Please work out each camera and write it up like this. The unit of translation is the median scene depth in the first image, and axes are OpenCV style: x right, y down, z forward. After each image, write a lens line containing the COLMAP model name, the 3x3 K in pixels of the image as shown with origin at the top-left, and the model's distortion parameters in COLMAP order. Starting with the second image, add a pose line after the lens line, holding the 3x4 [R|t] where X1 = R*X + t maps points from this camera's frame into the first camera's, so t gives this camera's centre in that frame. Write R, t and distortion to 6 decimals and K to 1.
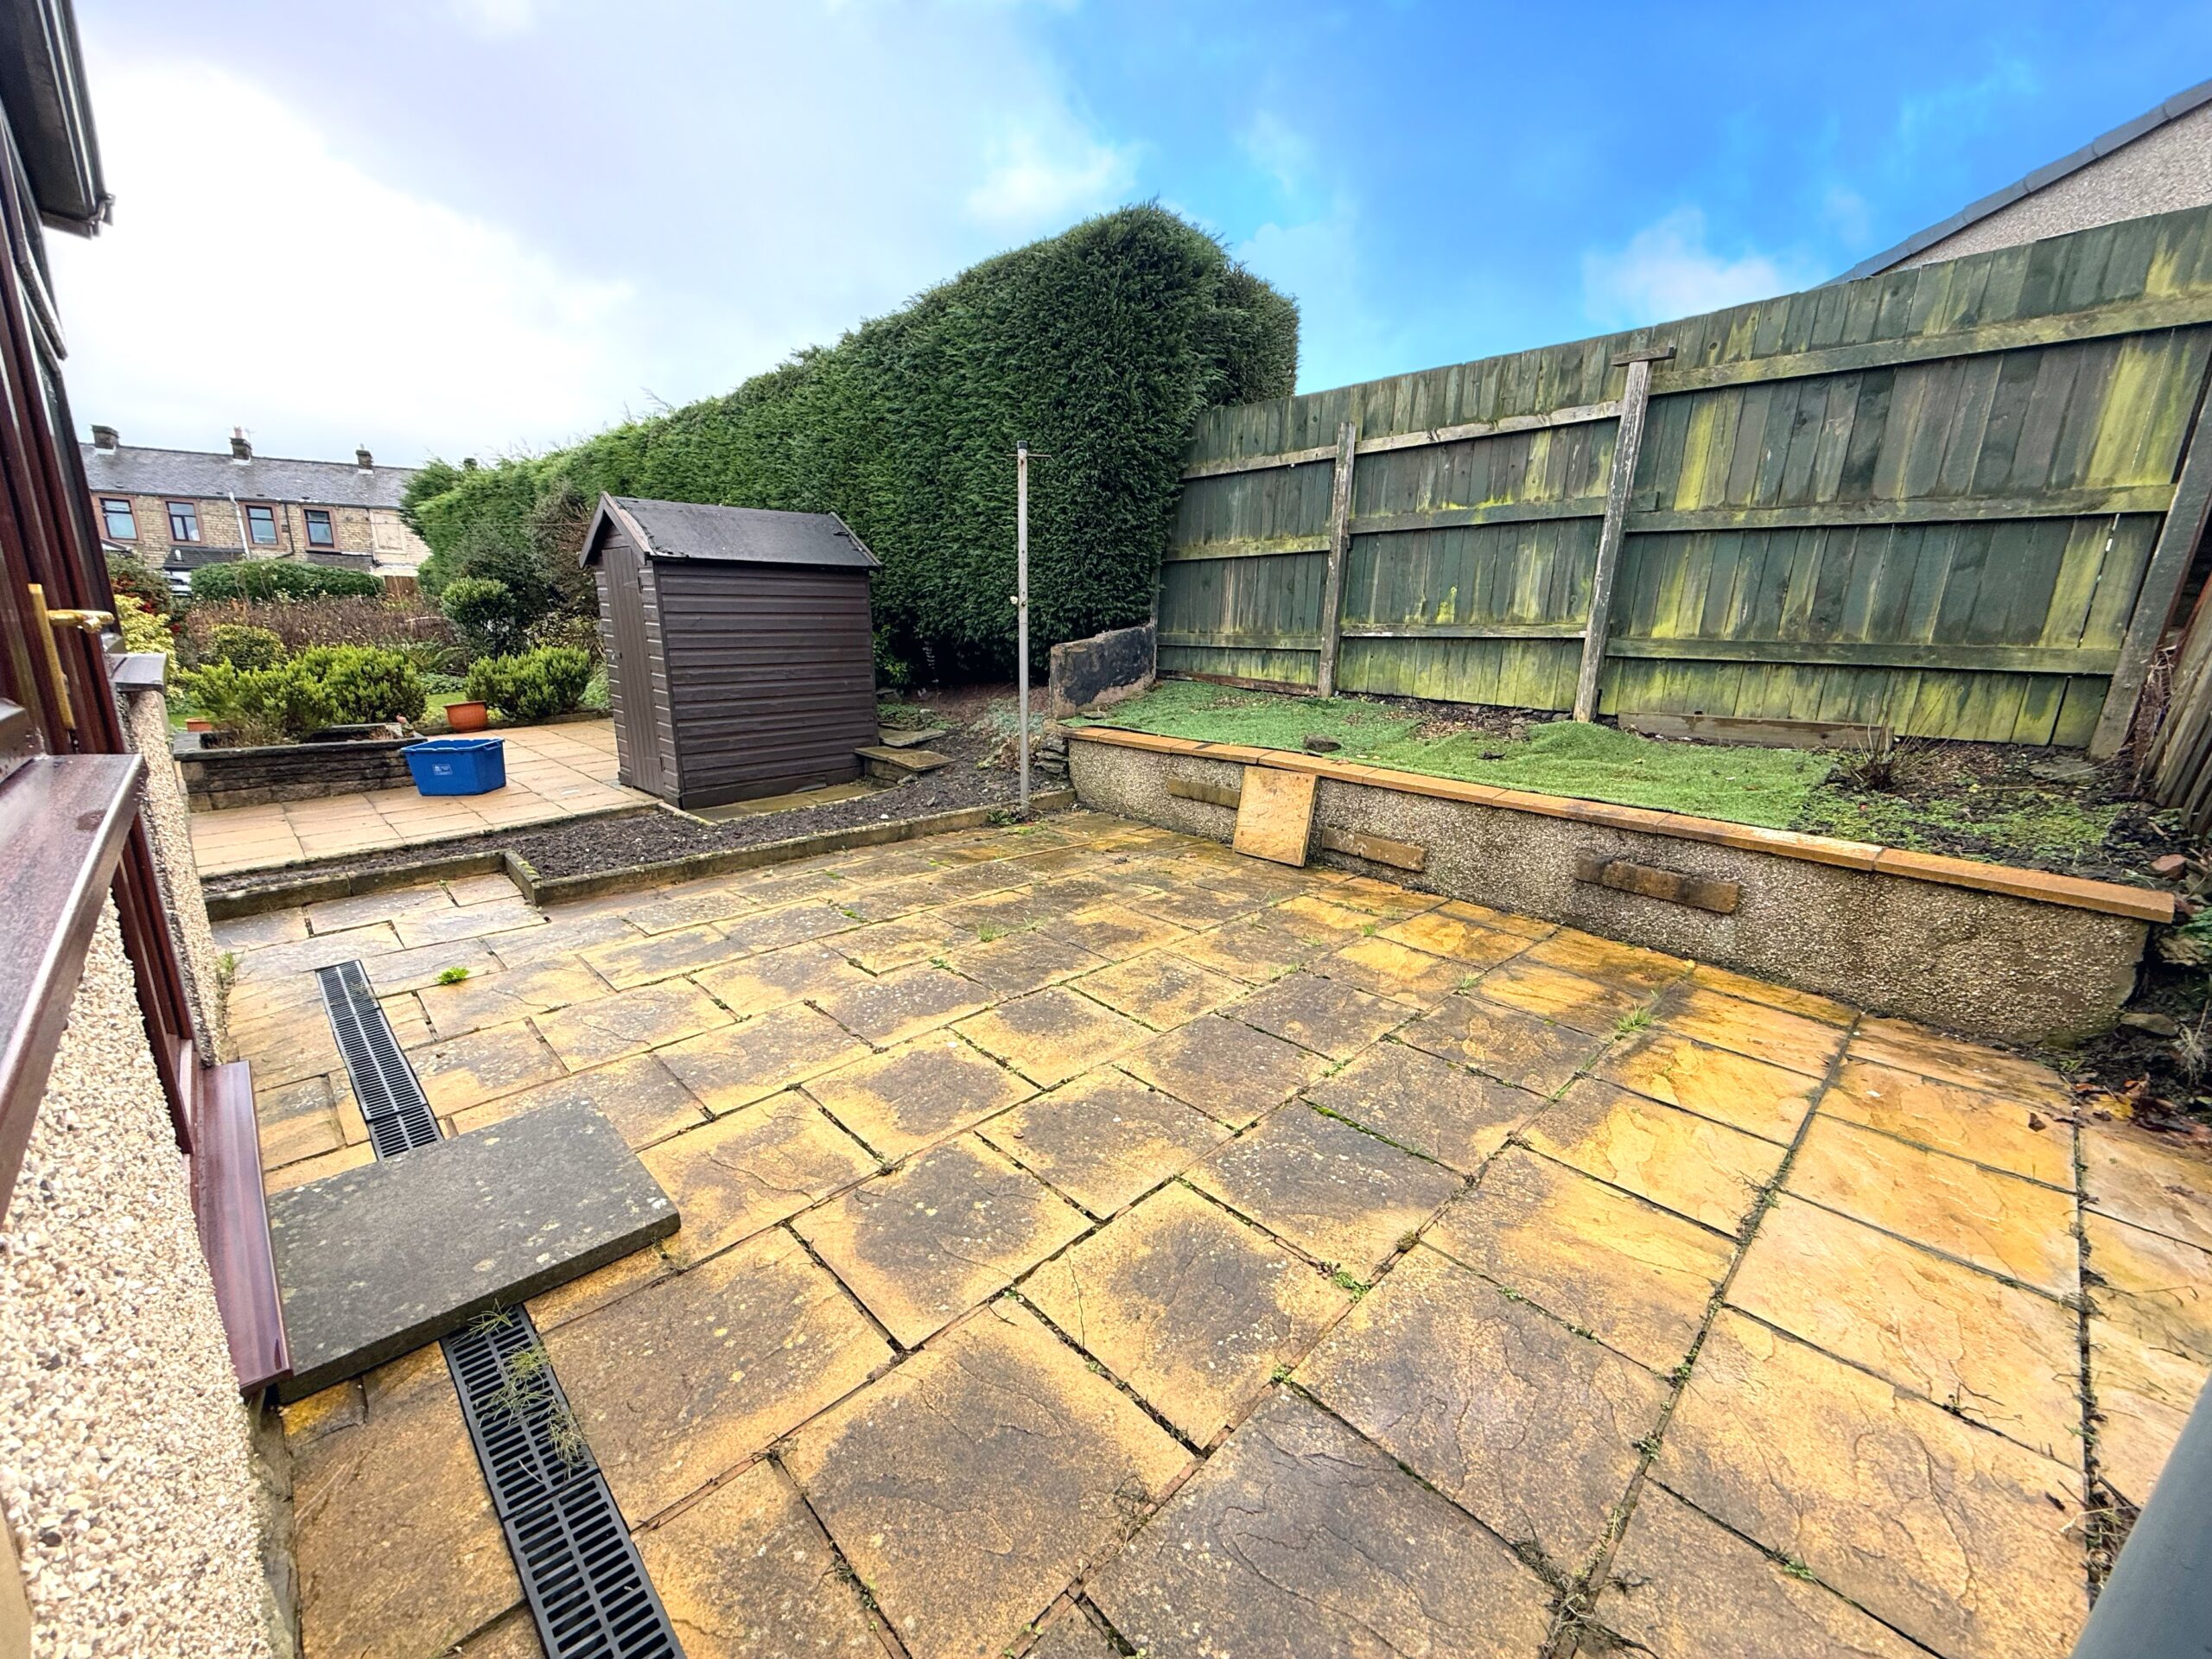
lens RADIAL K [[884.0, 0, 1100.0], [0, 884.0, 832.0], [0, 0, 1]] dist [0.001874, -0.000503]
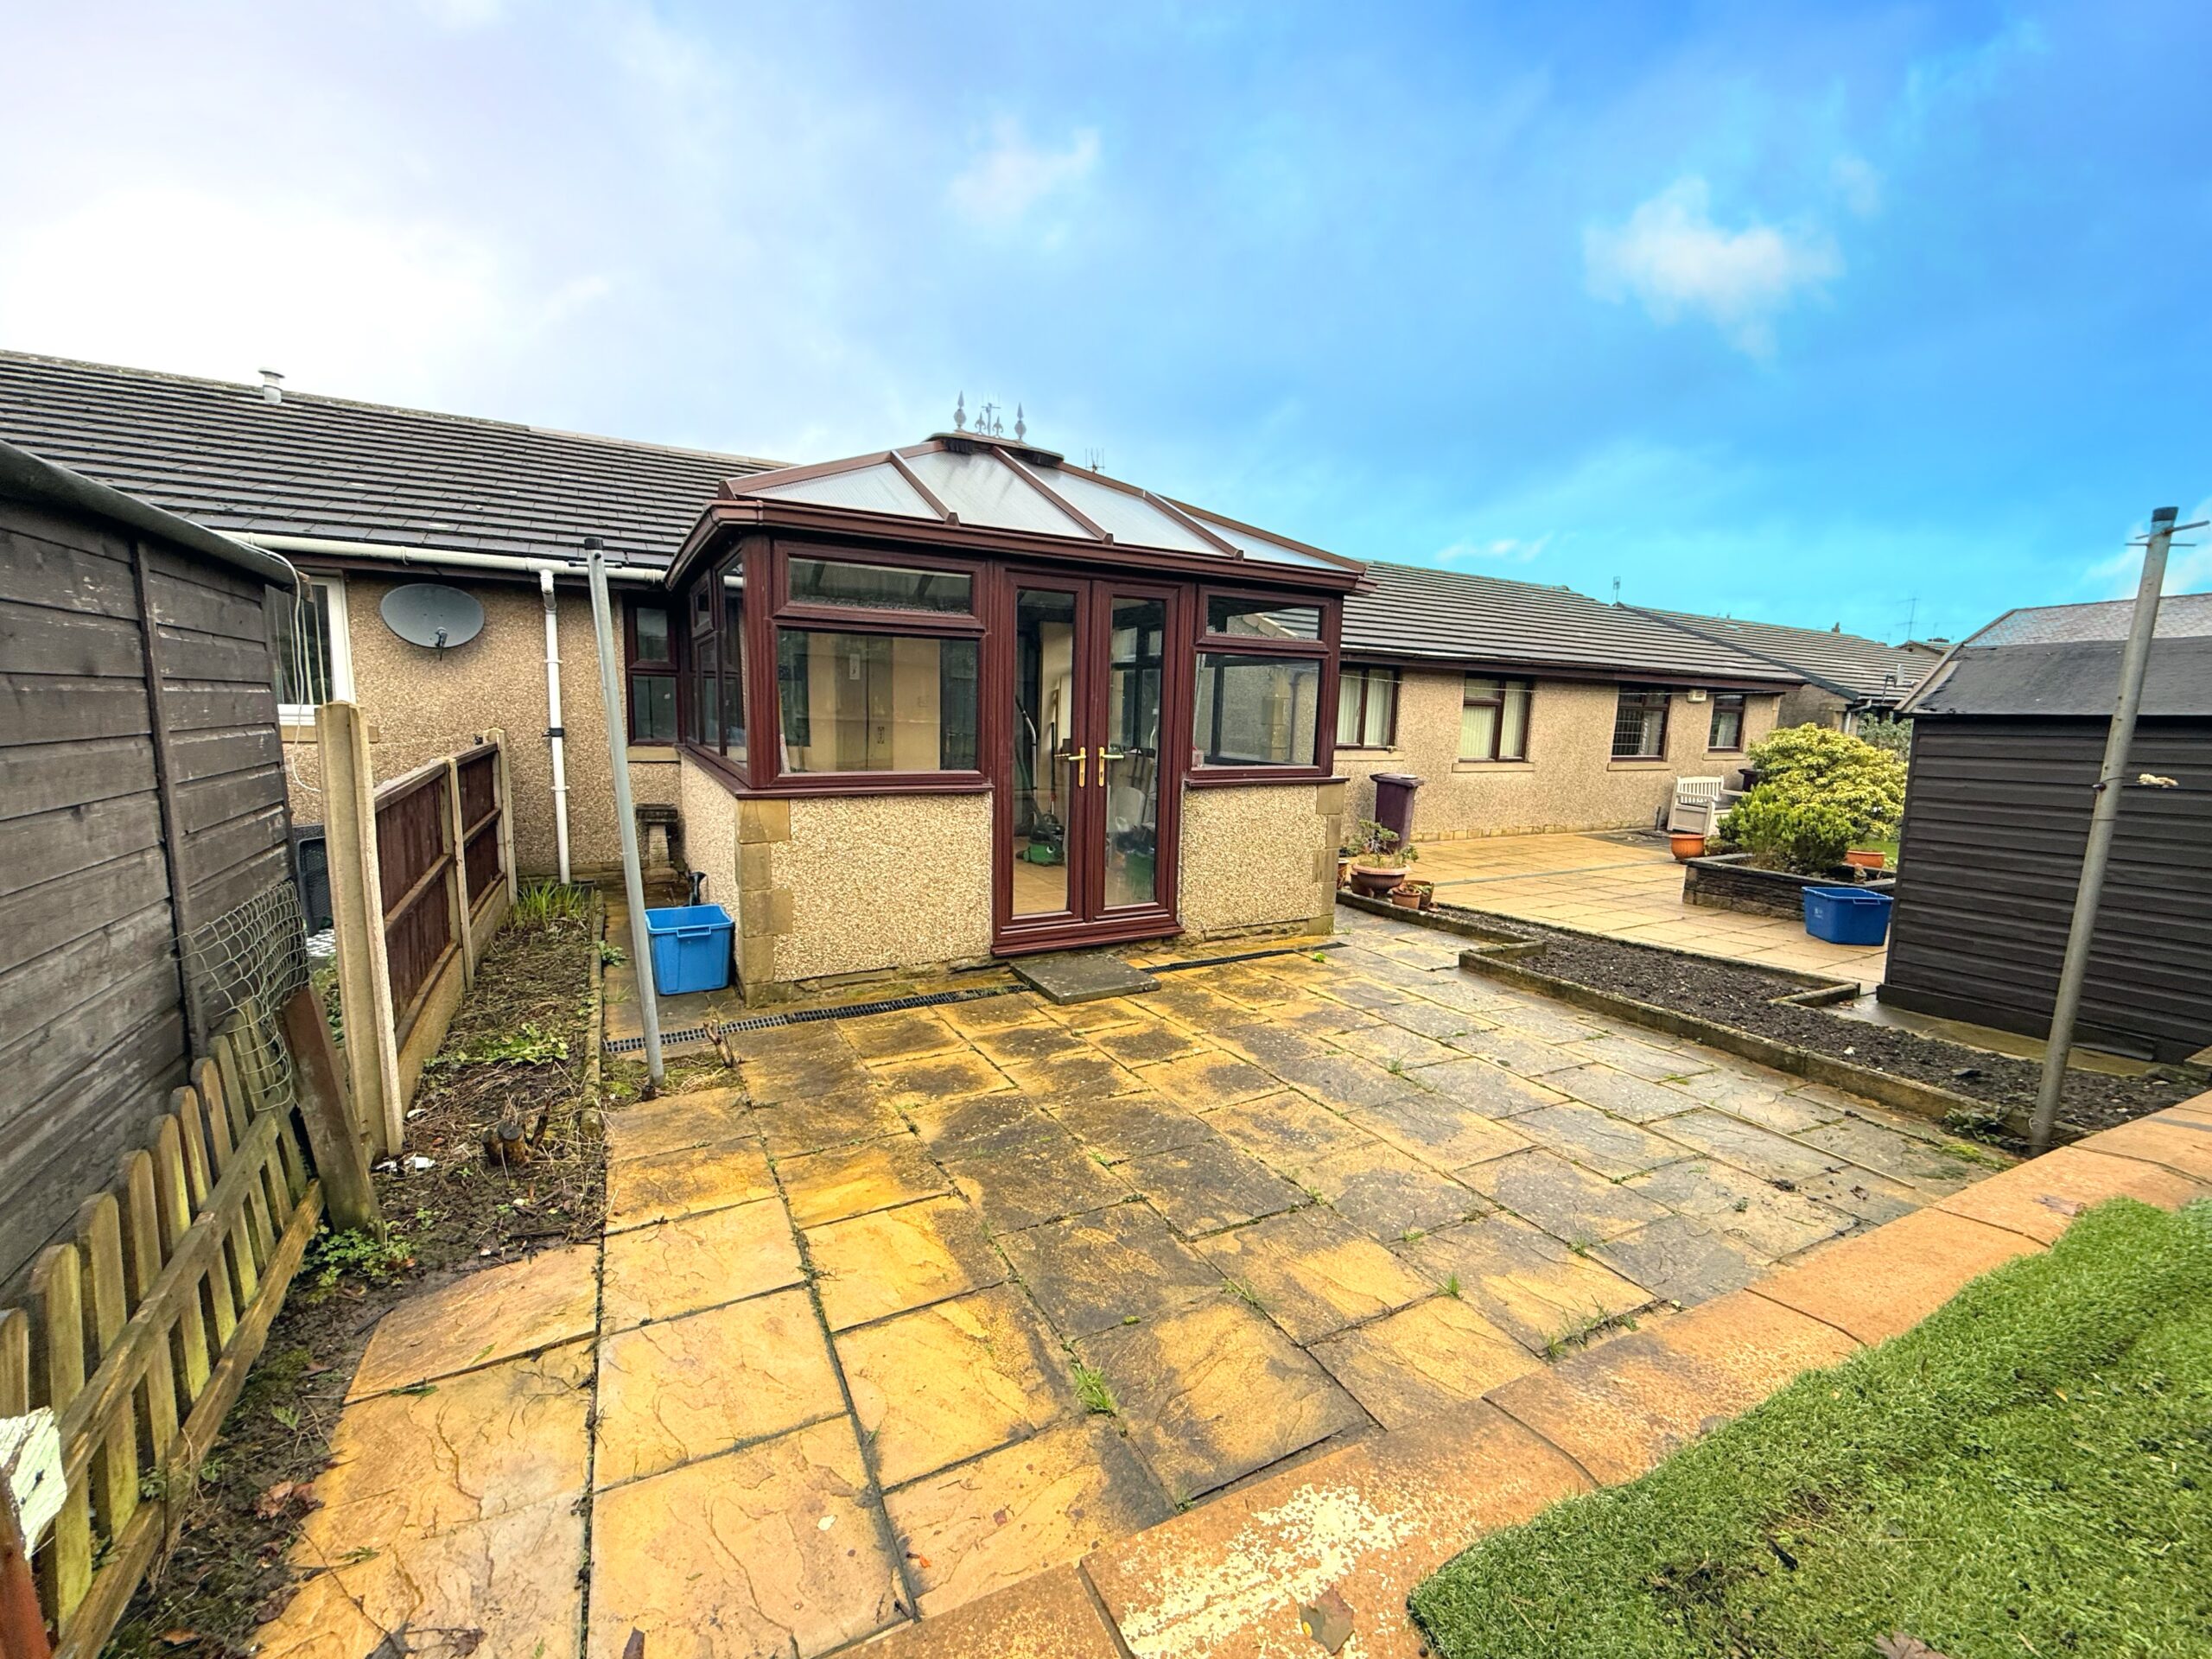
lens RADIAL K [[902.5, 0, 1096.9], [0, 902.5, 828.7], [0, 0, 1]] dist [0.000669, -0.000068]
pose [[-0.279055, 0.099208, -0.955137, 0.862617], [-0.255078, 0.951258, 0.173329, -0.223401], [0.925777, 0.292003, -0.240148, 0.731890]]
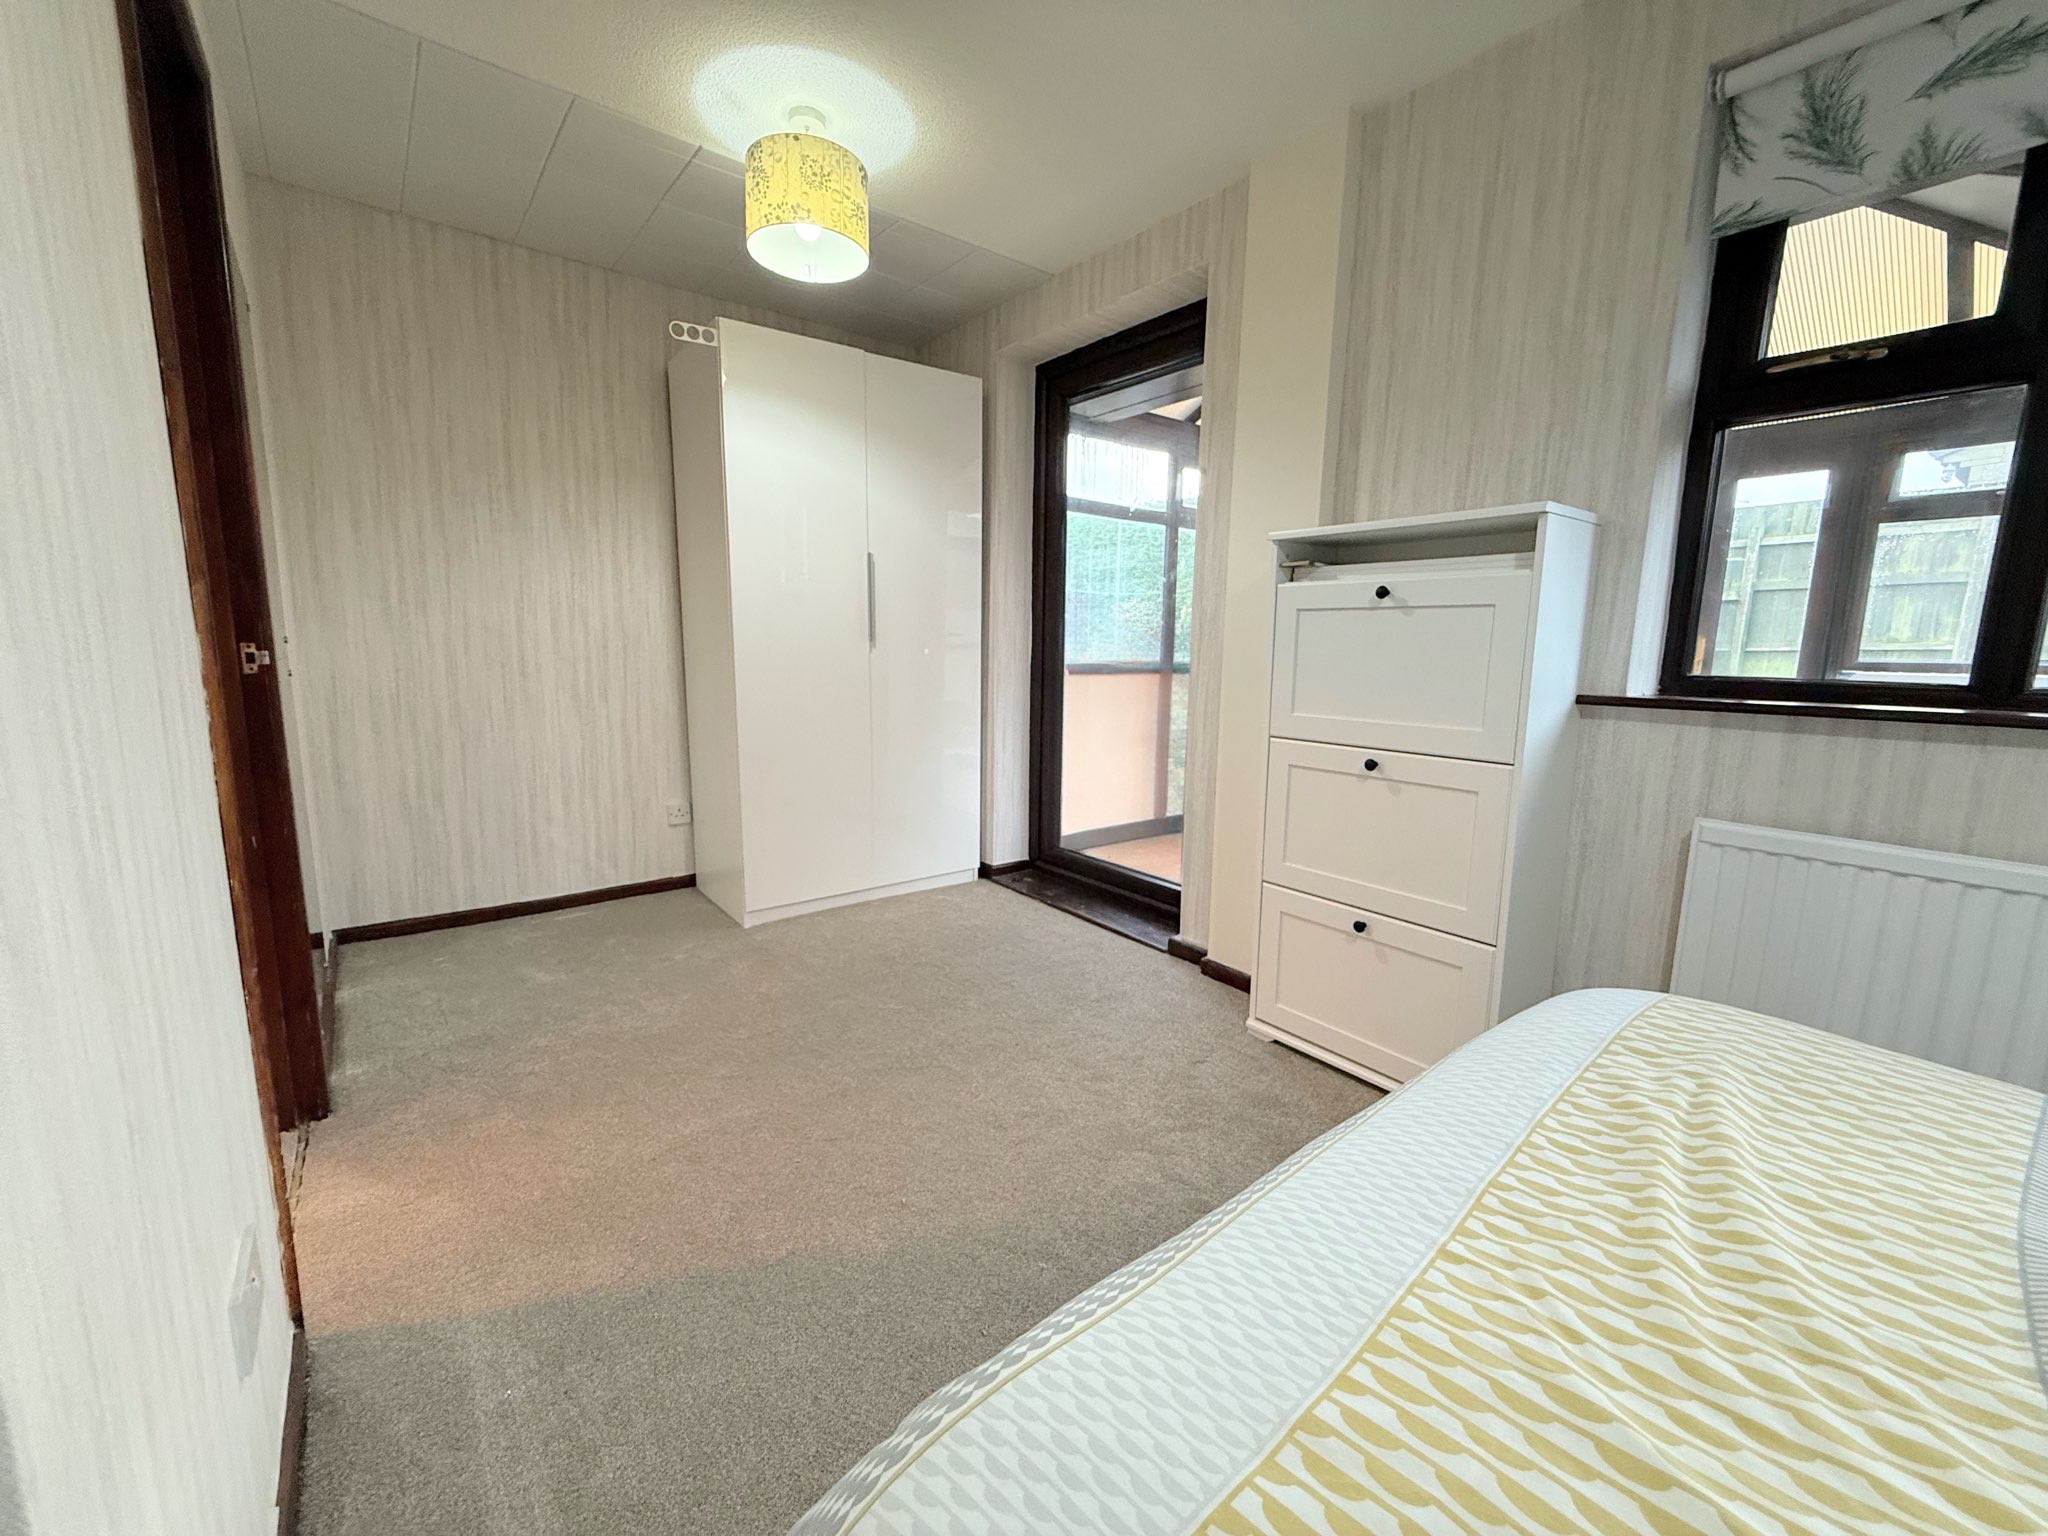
lens RADIAL K [[818.5, 0, 1018.4], [0, 818.5, 770.3], [0, 0, 1]] dist [0.001874, -0.000503]
pose [[0.992575, 0.010209, -0.121203, -1.296805], [-0.020555, 0.996218, -0.084420, 0.233573], [0.119883, 0.086284, 0.989031, -0.968280]]
